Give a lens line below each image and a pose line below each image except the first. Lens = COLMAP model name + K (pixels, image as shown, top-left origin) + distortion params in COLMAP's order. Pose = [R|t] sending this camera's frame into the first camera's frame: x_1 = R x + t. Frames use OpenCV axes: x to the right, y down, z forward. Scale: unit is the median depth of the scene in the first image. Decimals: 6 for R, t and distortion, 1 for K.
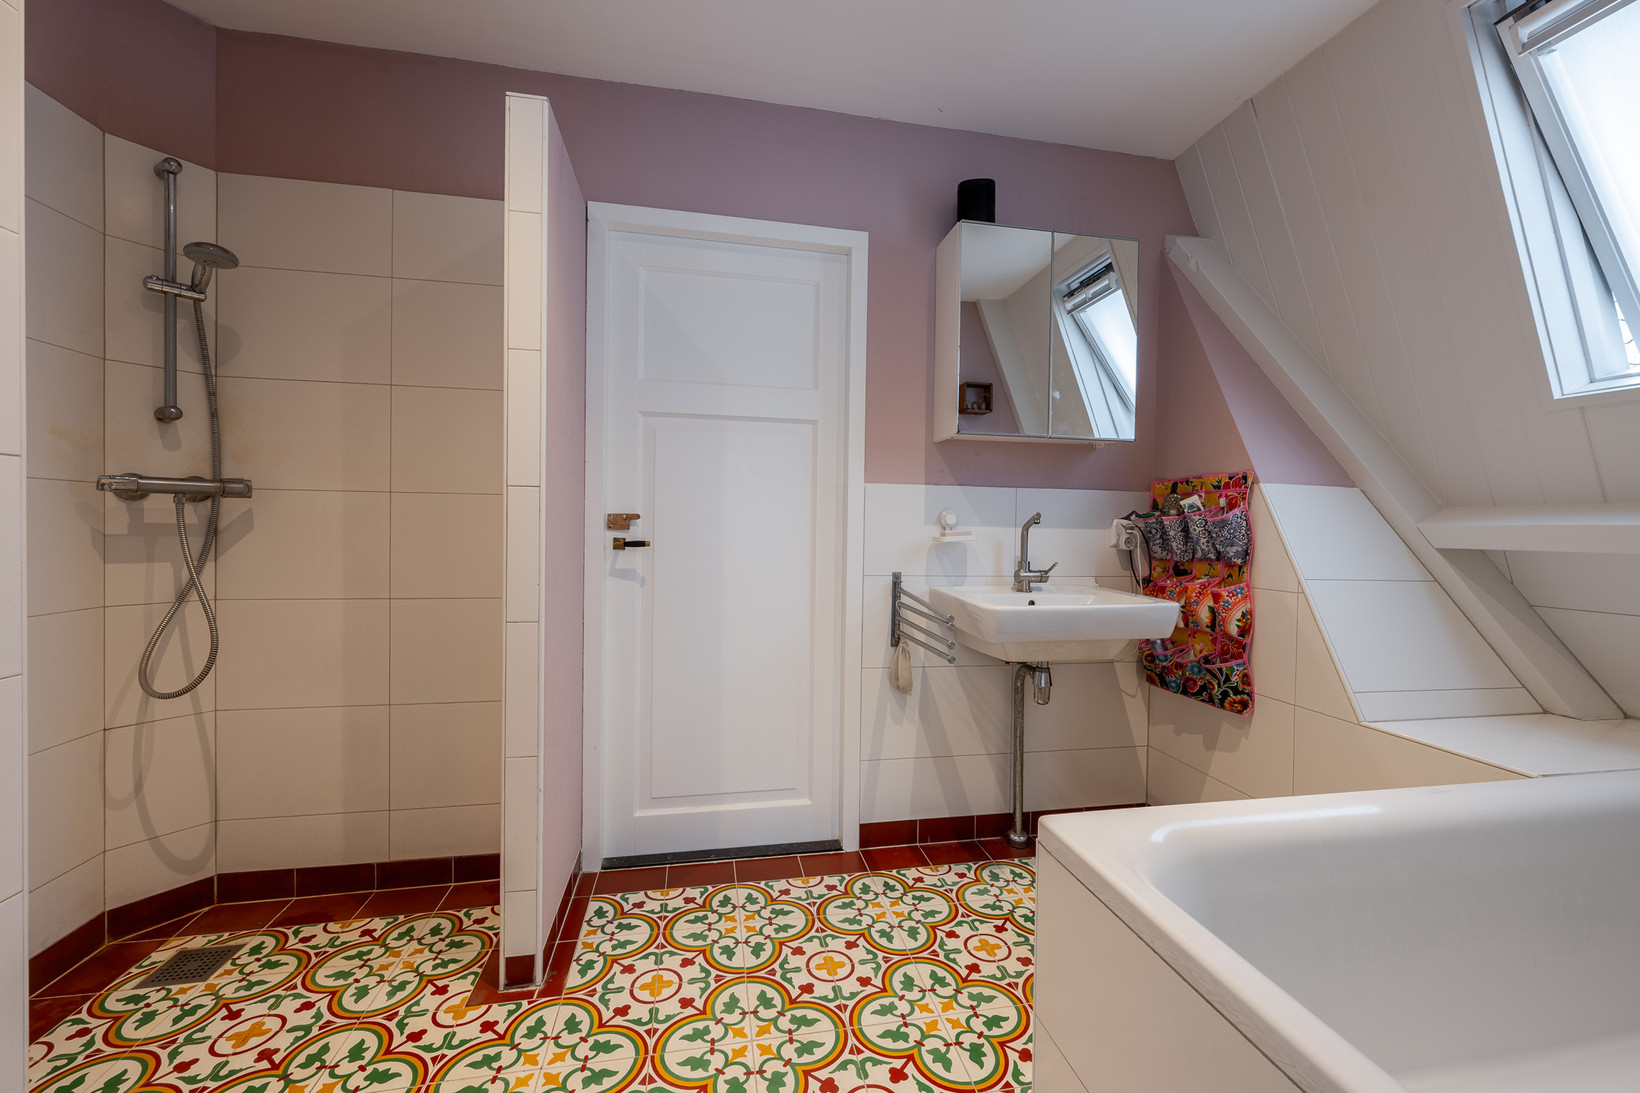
lens RADIAL K [[653.3, 0, 830.6], [0, 653.3, 532.6], [0, 0, 1]] dist [0.002289, -0.001420]
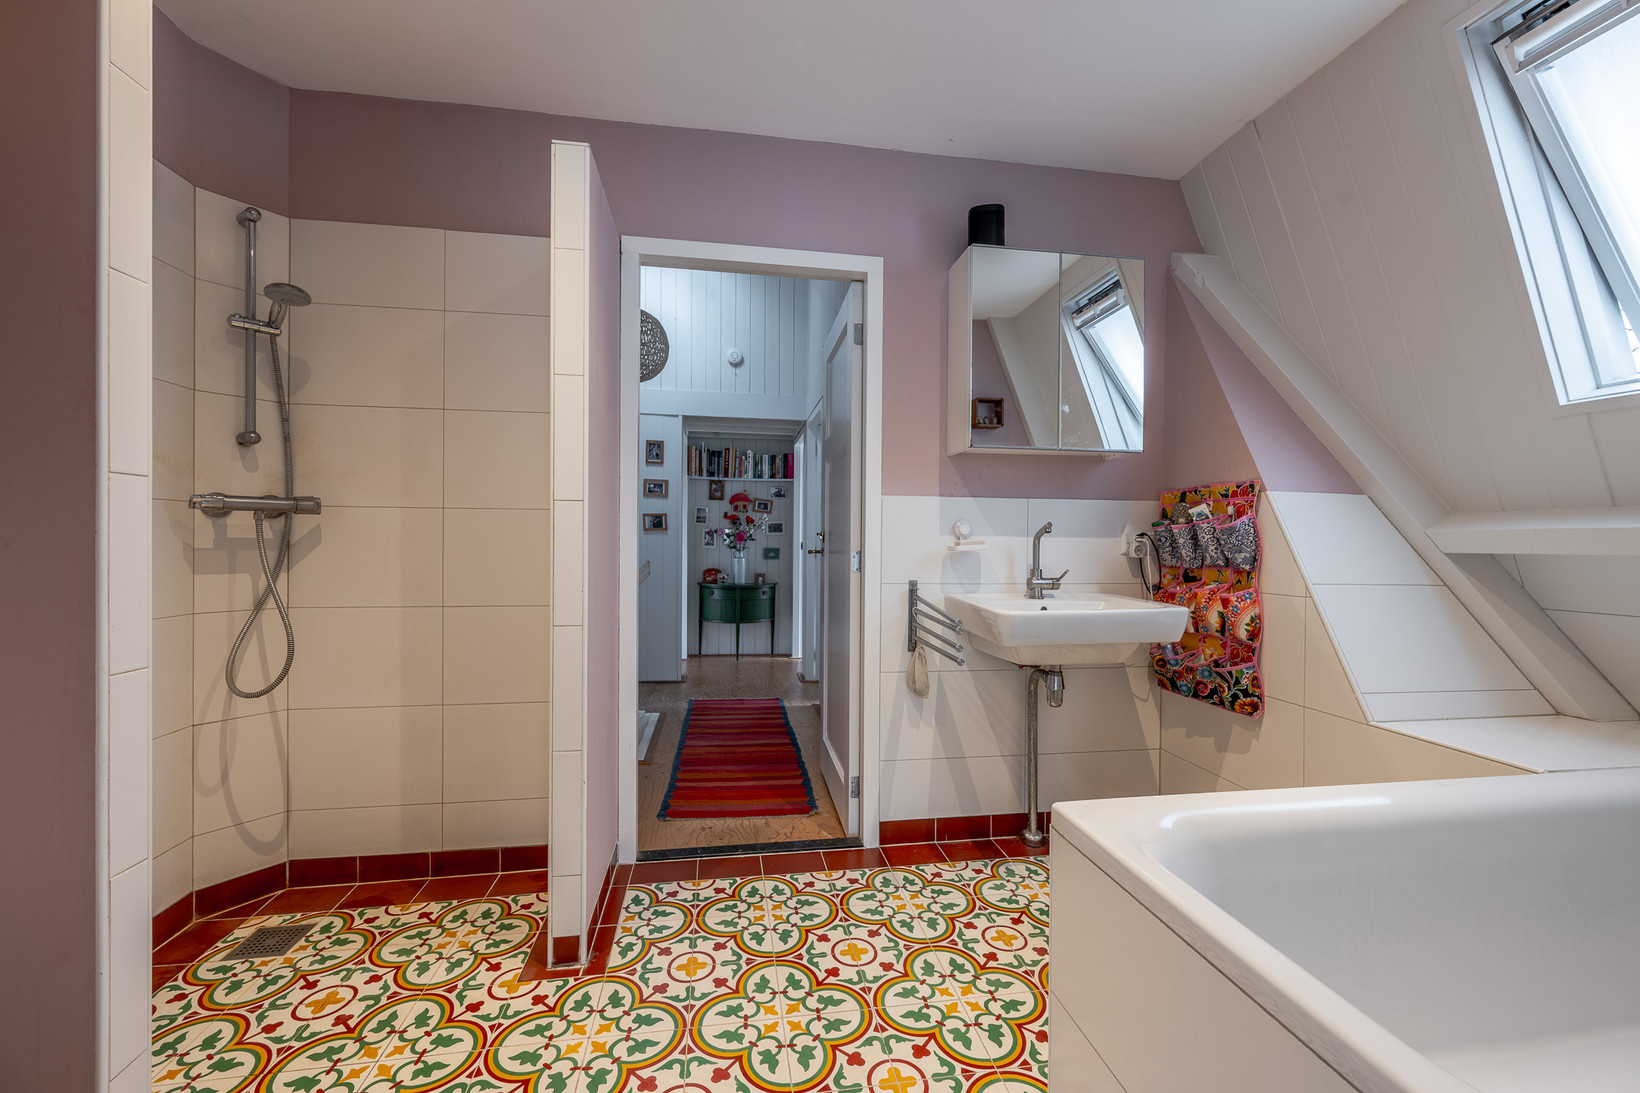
lens RADIAL K [[653.3, 0, 816.4], [0, 653.3, 544.6], [0, 0, 1]] dist [0.002289, -0.001420]
pose [[0.999275, -0.007851, -0.037244, -0.016944], [0.007562, 0.999940, -0.007889, 0.012750], [0.037303, 0.007602, 0.999275, -0.062106]]
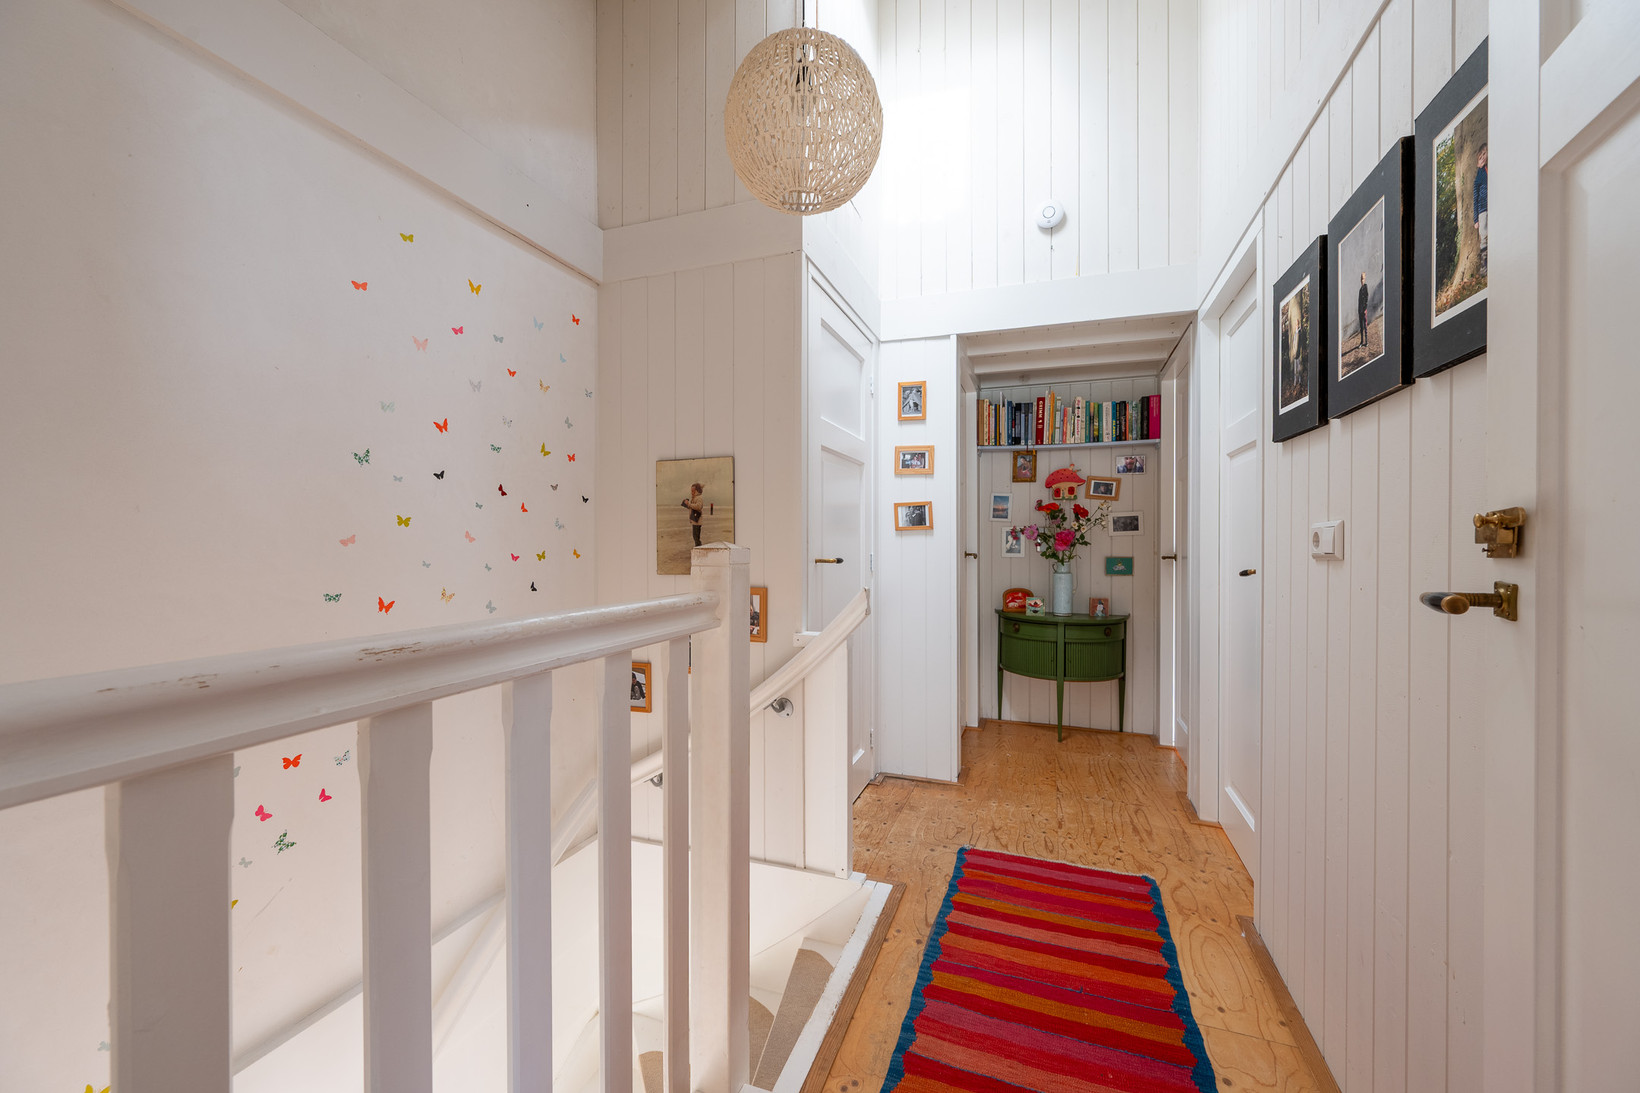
lens RADIAL K [[653.3, 0, 818.2], [0, 653.3, 542.5], [0, 0, 1]] dist [0.002289, -0.001420]
pose [[0.866832, -0.015888, -0.498347, -0.176517], [0.006588, 0.999770, -0.020416, -0.008993], [0.498557, 0.014415, 0.866737, 1.099578]]
